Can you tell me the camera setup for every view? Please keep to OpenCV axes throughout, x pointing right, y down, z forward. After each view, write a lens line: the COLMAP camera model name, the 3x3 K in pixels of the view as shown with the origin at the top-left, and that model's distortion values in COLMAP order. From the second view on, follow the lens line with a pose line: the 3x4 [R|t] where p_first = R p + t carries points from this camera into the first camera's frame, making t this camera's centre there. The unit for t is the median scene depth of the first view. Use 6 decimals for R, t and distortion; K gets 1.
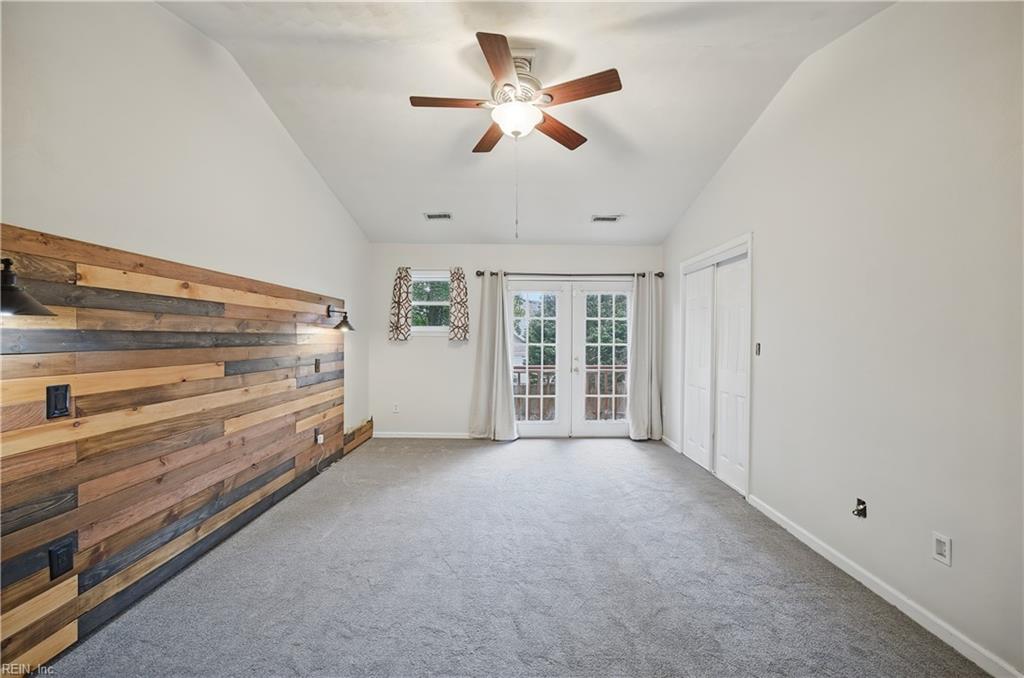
lens RADIAL K [[412.0, 0, 512.6], [0, 412.0, 340.3], [0, 0, 1]] dist [0.001947, 0.001327]
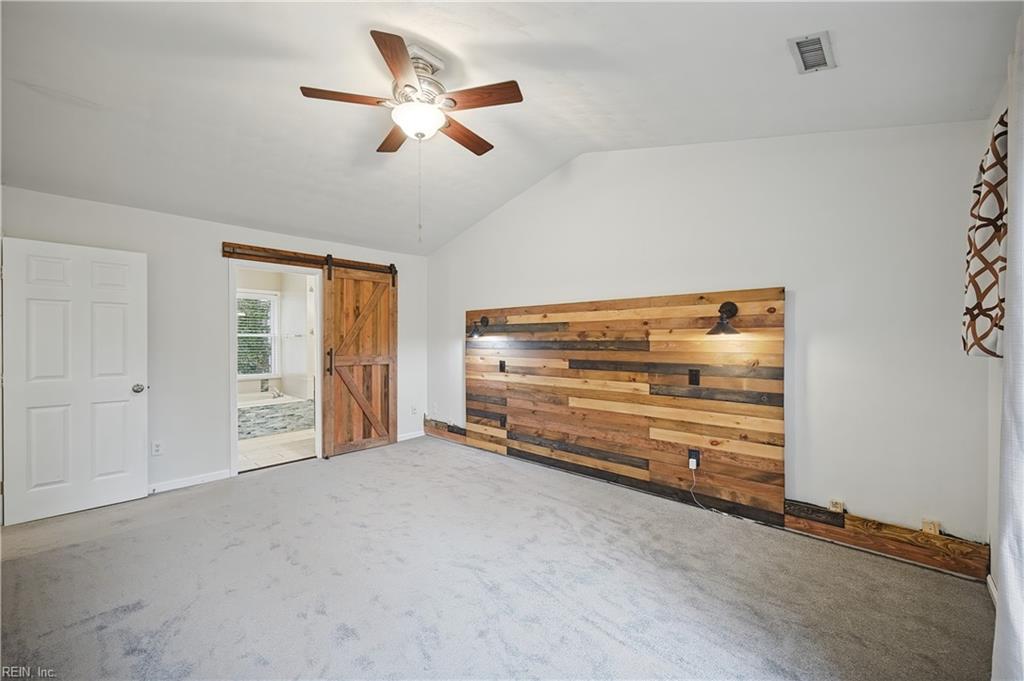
lens RADIAL K [[412.0, 0, 508.1], [0, 412.0, 348.8], [0, 0, 1]] dist [0.001947, 0.001327]
pose [[-0.687364, 0.007302, -0.726276, 0.506400], [-0.008028, 0.999812, 0.017650, -0.011859], [0.726269, 0.017963, -0.687176, 1.593440]]
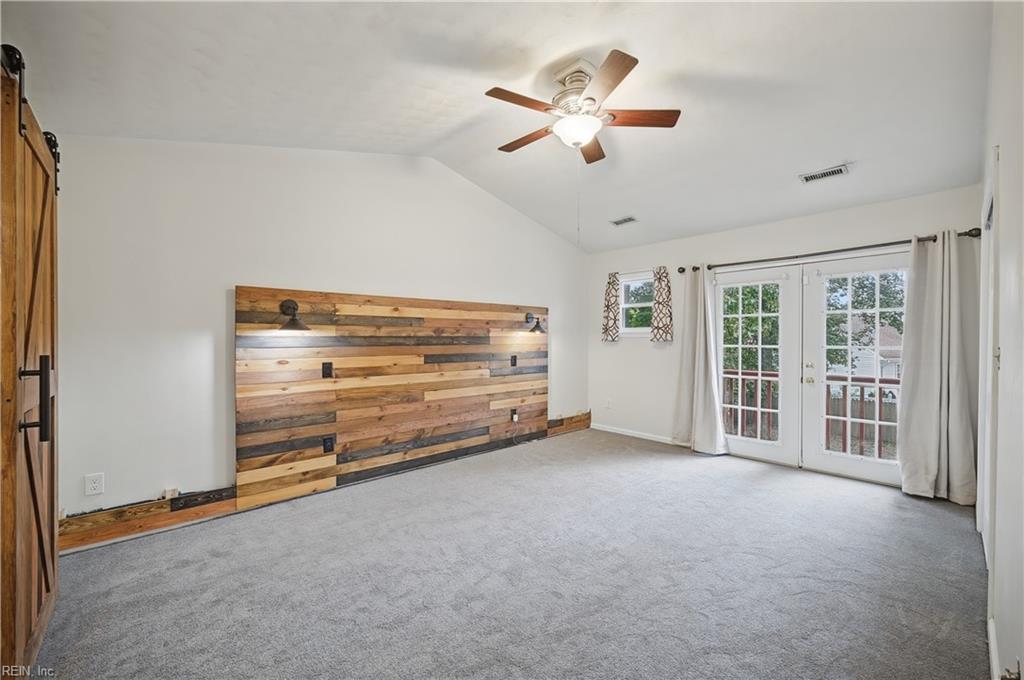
lens RADIAL K [[412.0, 0, 510.8], [0, 412.0, 342.2], [0, 0, 1]] dist [0.001947, 0.001327]
pose [[0.672405, 0.002103, -0.740181, 0.587534], [-0.000702, 0.999997, 0.002203, -0.000189], [0.740184, -0.000962, 0.672404, 0.146252]]
